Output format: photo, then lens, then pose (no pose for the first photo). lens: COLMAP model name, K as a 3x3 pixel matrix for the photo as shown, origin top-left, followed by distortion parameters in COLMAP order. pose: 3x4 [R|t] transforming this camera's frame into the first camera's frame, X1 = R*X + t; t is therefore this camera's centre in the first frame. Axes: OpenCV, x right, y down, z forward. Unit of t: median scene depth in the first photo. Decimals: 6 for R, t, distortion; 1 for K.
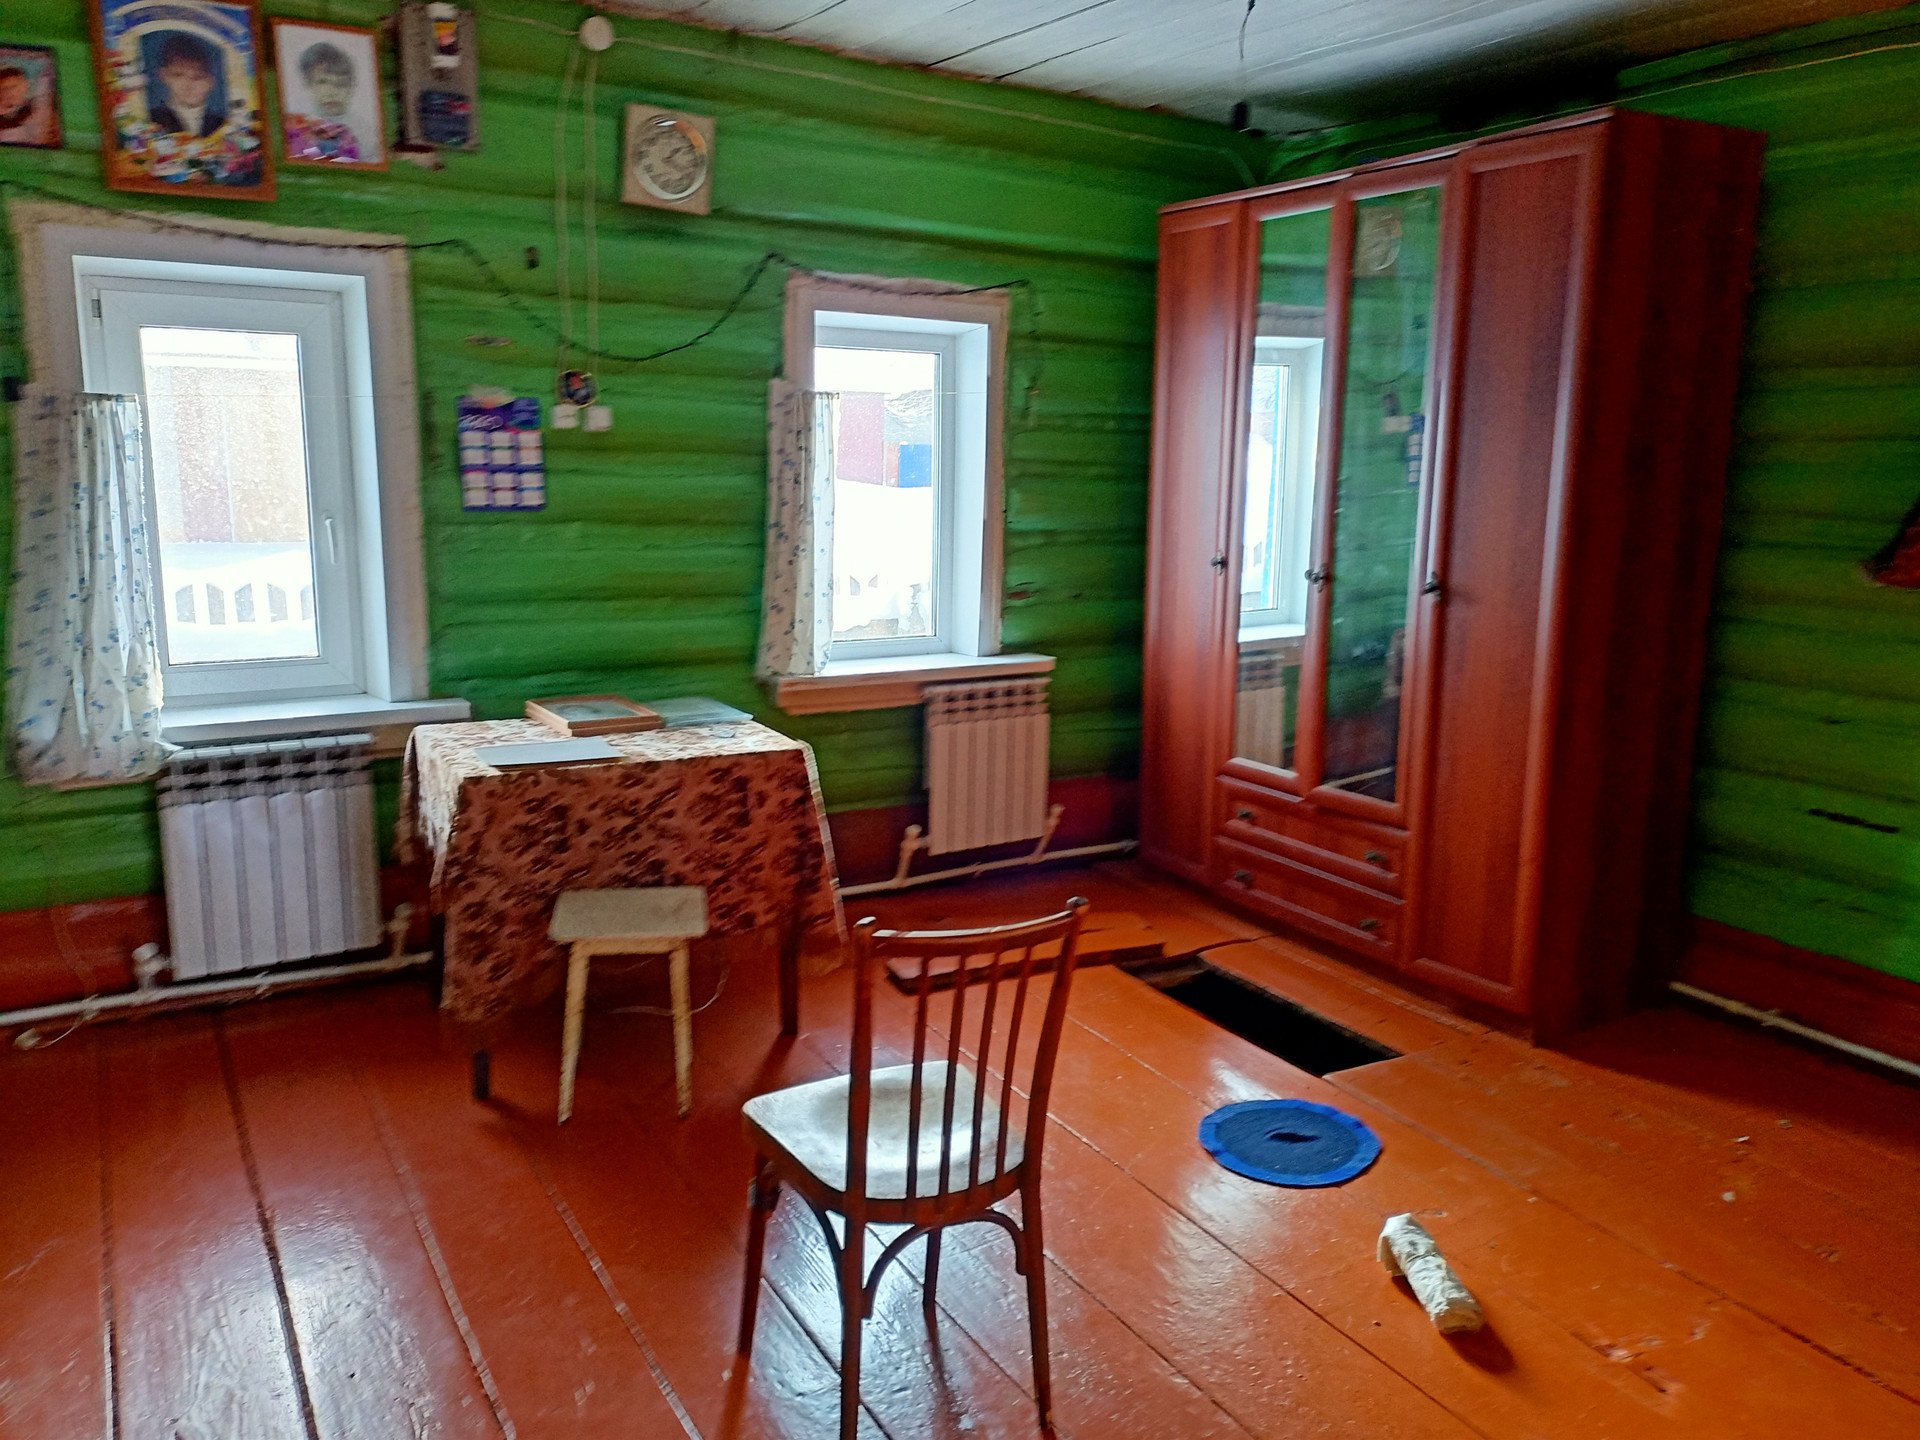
lens RADIAL K [[1443.9, 0, 961.6], [0, 1443.9, 717.9], [0, 0, 1]] dist [0.039361, 0.001957]
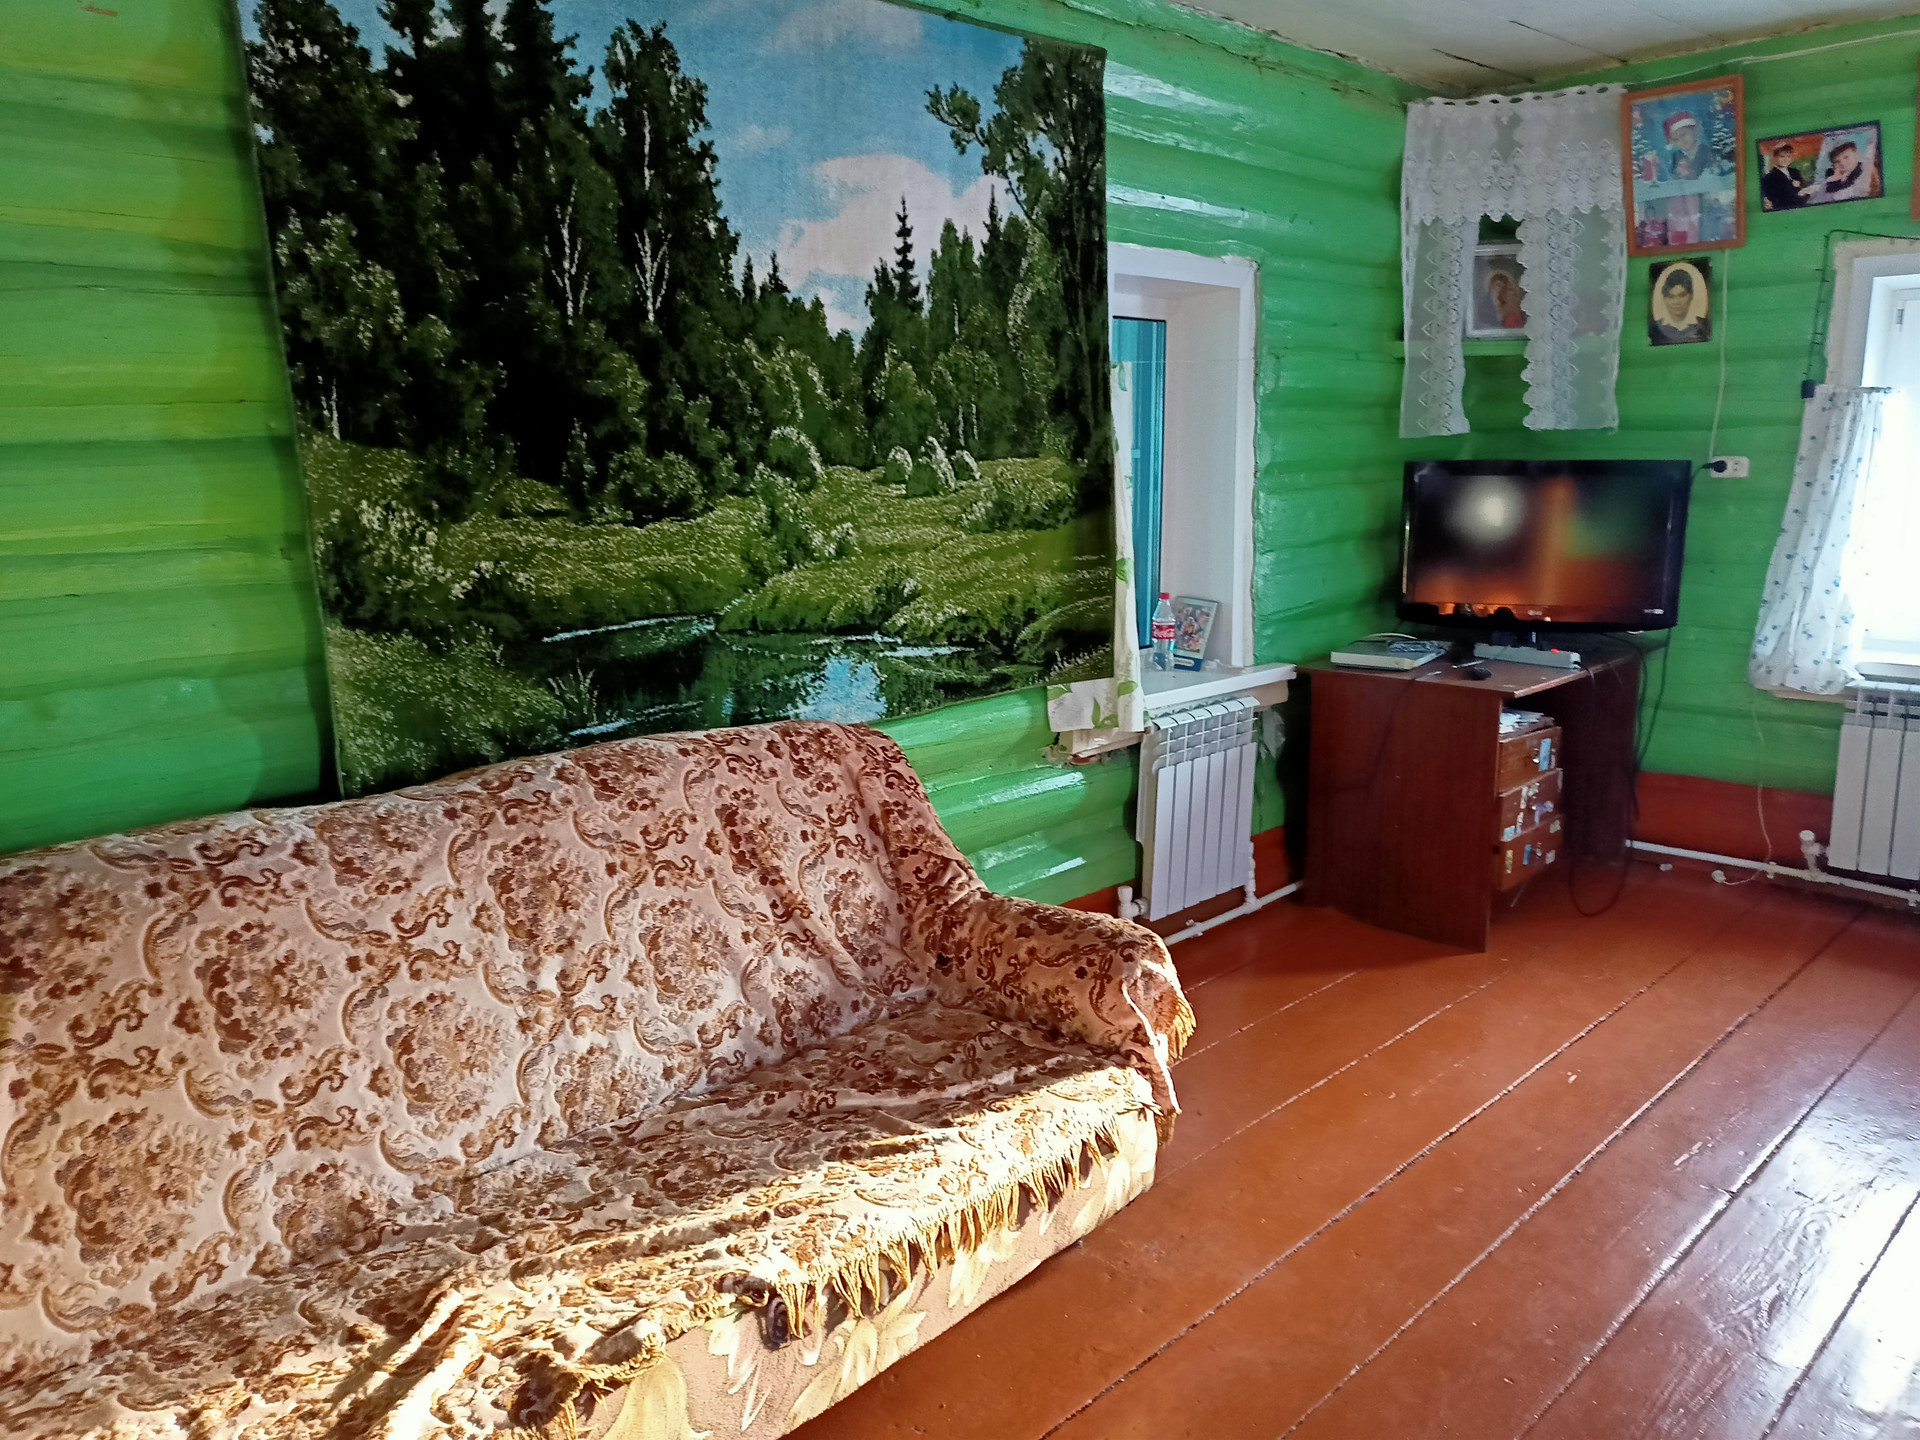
lens RADIAL K [[1443.9, 0, 960.3], [0, 1443.9, 718.0], [0, 0, 1]] dist [0.039361, 0.001957]
pose [[0.249885, 0.169224, -0.953373, 0.444779], [-0.163766, 0.977811, 0.130638, 0.016851], [0.954326, 0.123486, 0.272054, -0.043904]]
